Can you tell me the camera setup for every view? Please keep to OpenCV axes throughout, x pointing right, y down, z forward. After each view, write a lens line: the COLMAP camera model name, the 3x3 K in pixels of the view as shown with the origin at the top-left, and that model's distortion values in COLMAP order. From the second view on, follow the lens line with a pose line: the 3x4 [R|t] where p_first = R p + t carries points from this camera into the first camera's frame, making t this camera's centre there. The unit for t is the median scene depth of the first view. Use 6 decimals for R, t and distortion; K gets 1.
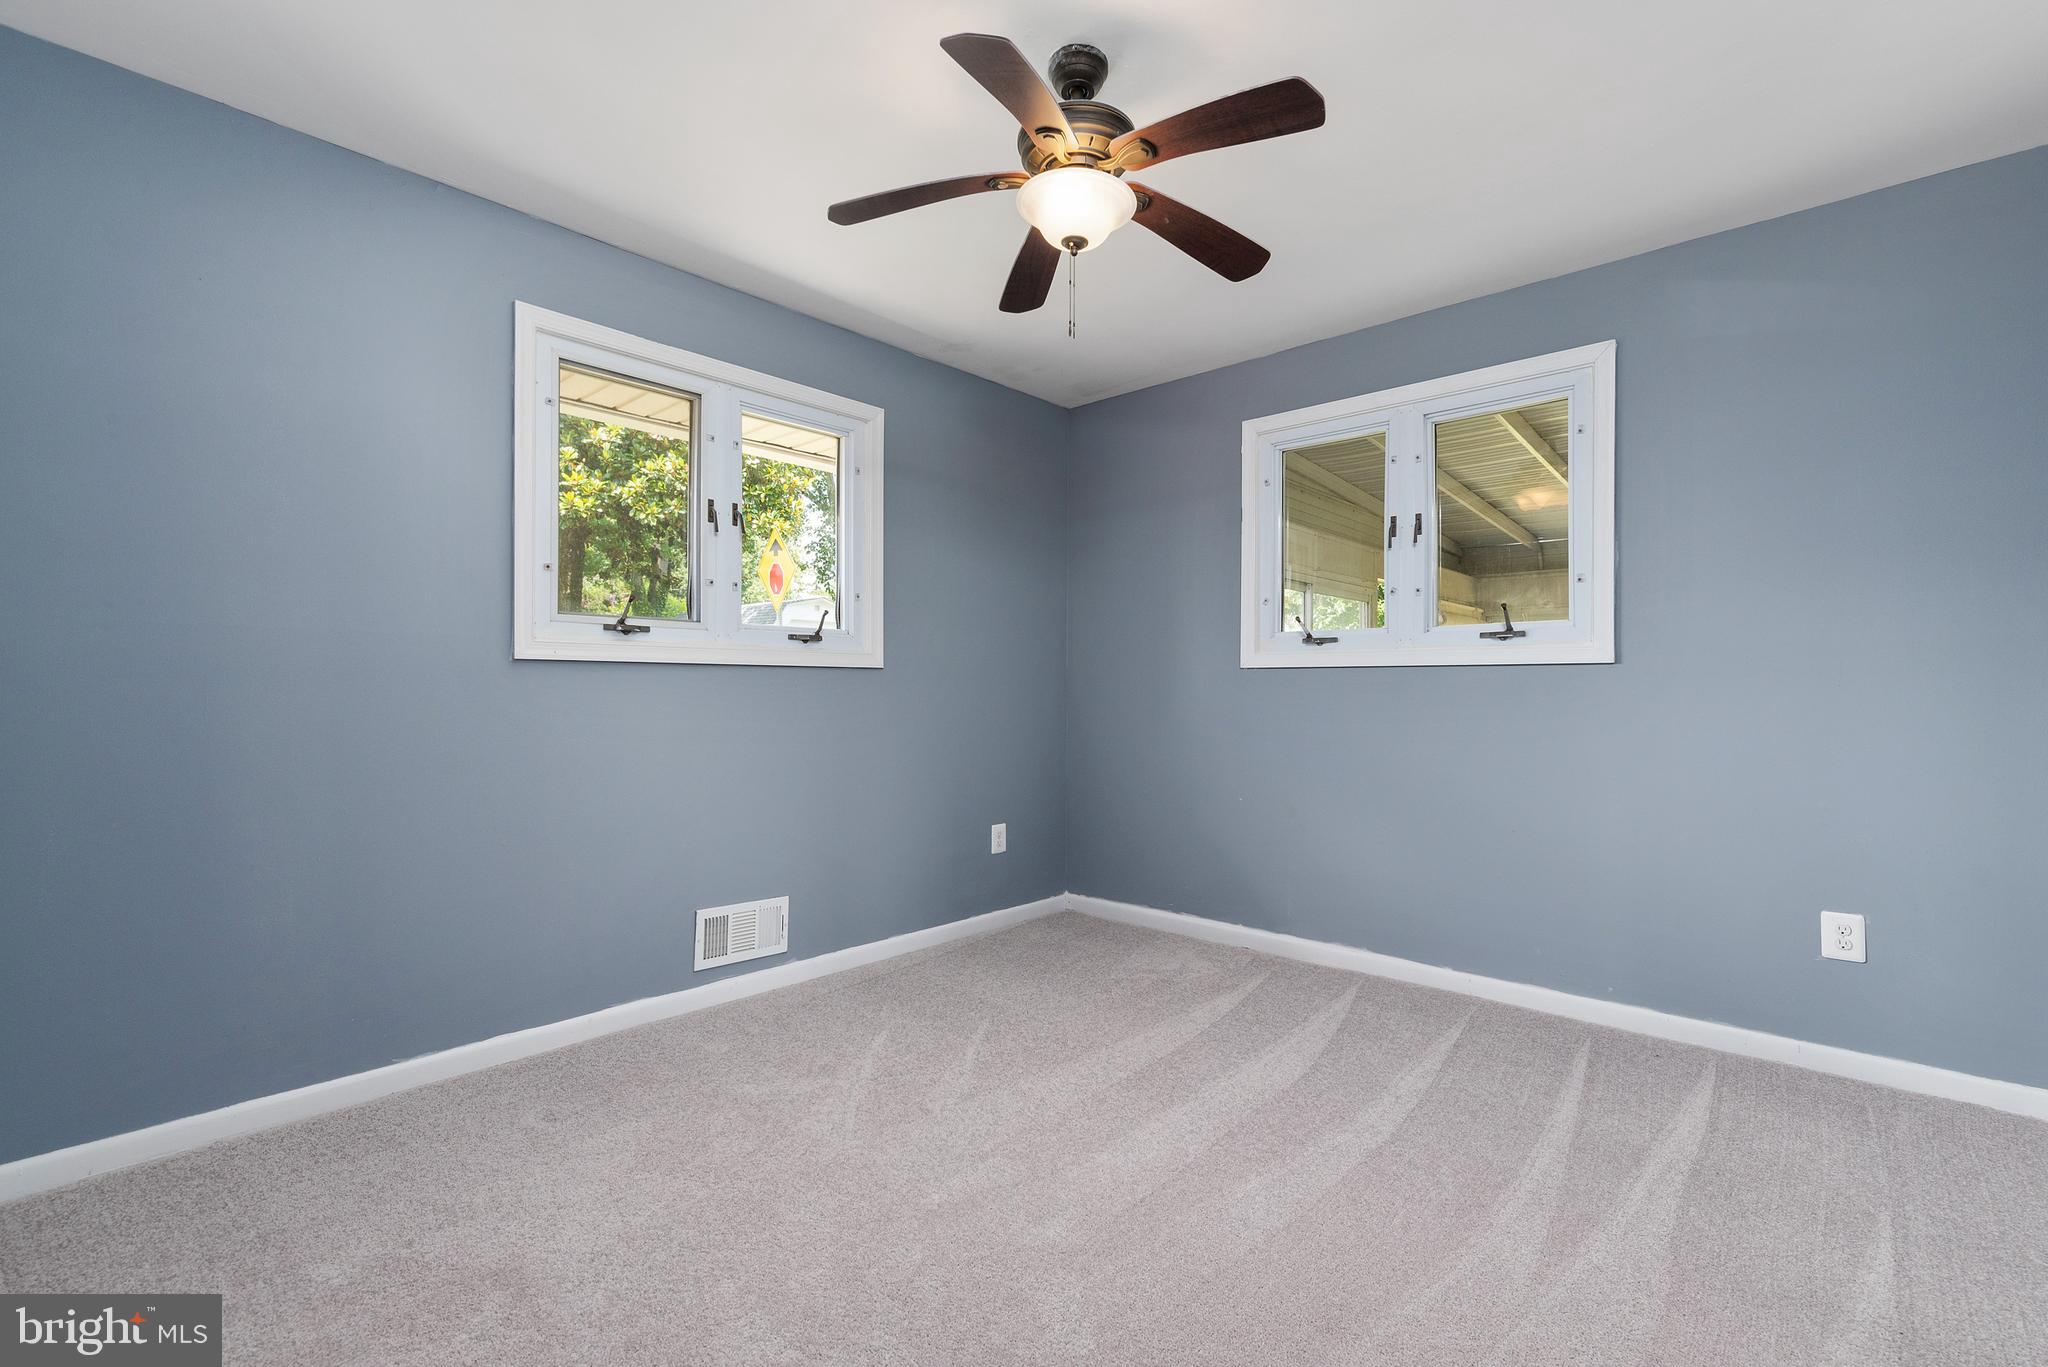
lens RADIAL K [[938.7, 0, 1031.5], [0, 938.7, 677.9], [0, 0, 1]] dist [0.000739, -0.000060]
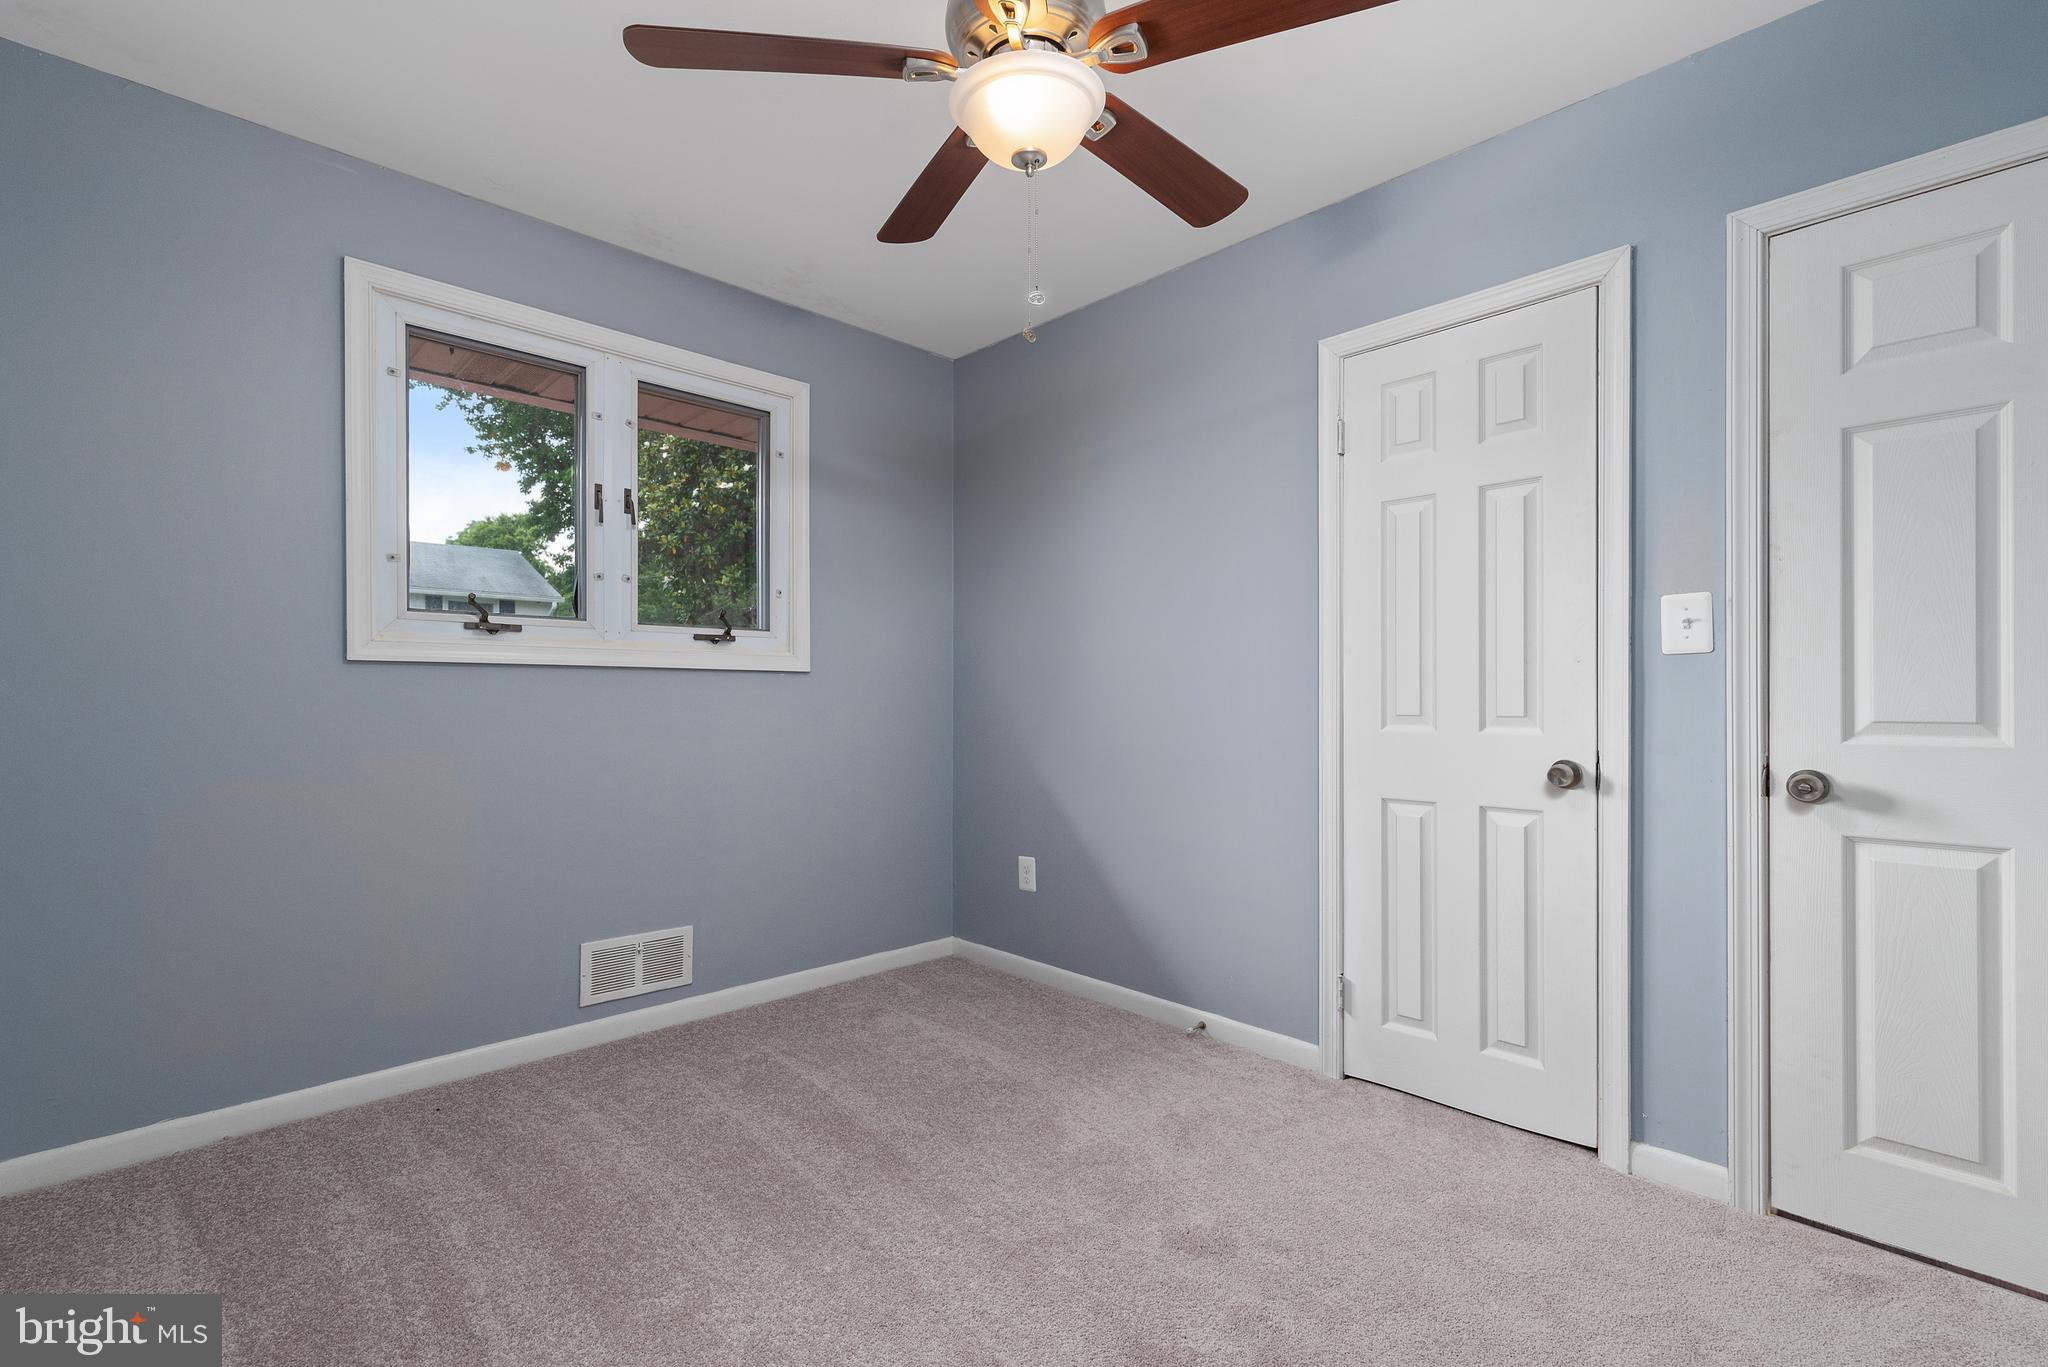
lens RADIAL K [[895.0, 0, 1038.0], [0, 895.0, 699.6], [0, 0, 1]] dist [0.002875, 0.000131]
pose [[0.996628, -0.000010, -0.082058, 0.151502], [0.001370, 0.999863, 0.016515, 0.003027], [0.082047, -0.016571, 0.996491, 0.175895]]
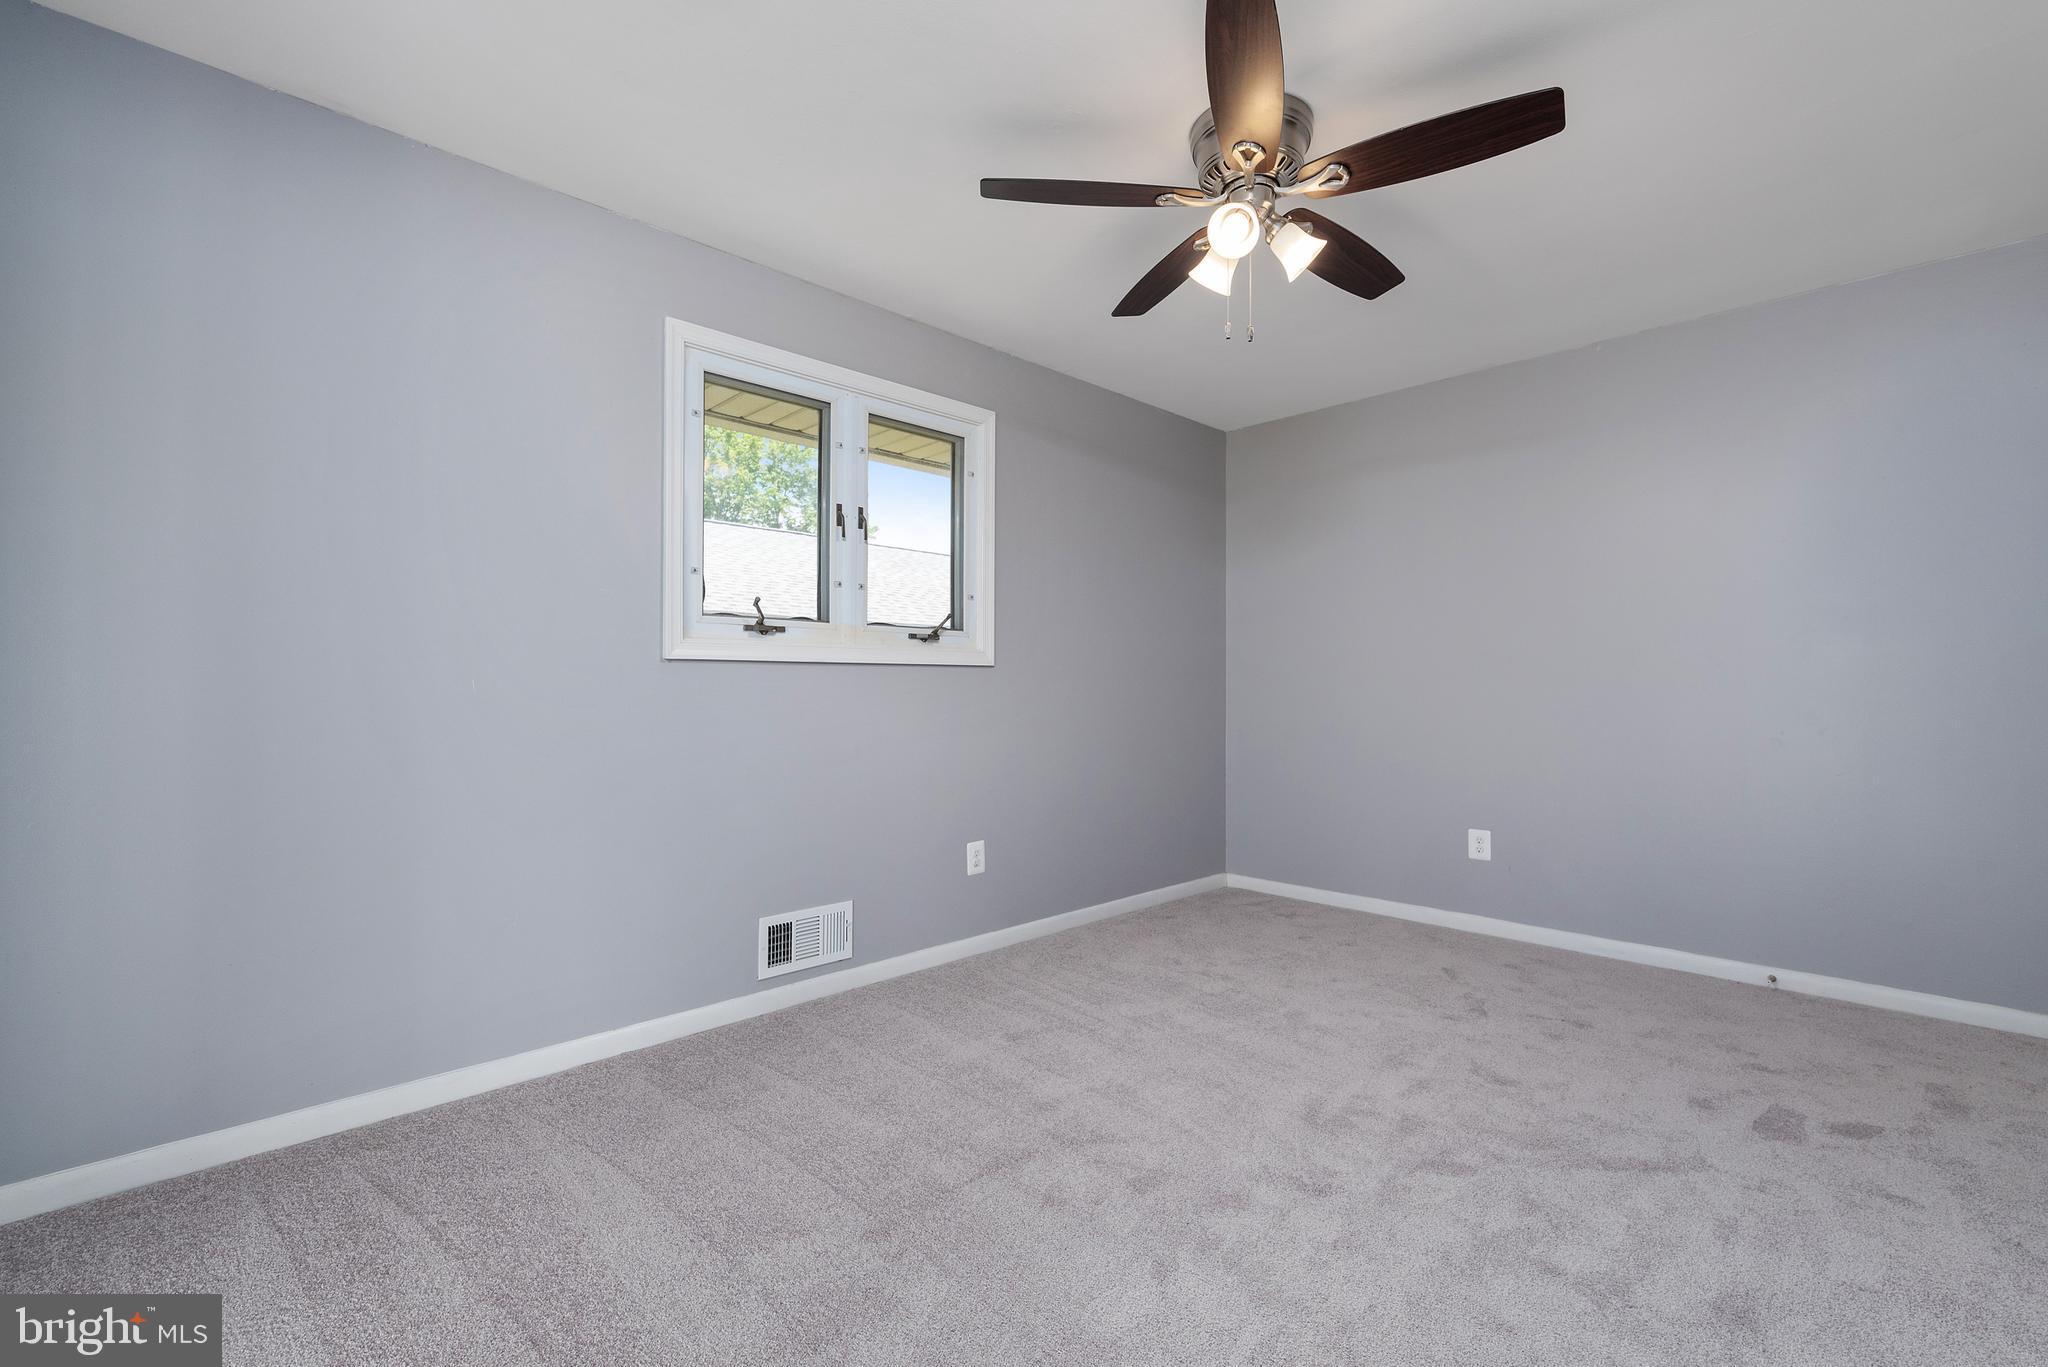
lens RADIAL K [[1000.1, 0, 1079.9], [0, 1000.1, 664.0], [0, 0, 1]] dist [0.001278, 0.000508]
pose [[0.999921, -0.001128, 0.012484, -0.089875], [0.001261, 0.999943, -0.010623, -0.001119], [-0.012471, 0.010638, 0.999866, -0.107158]]
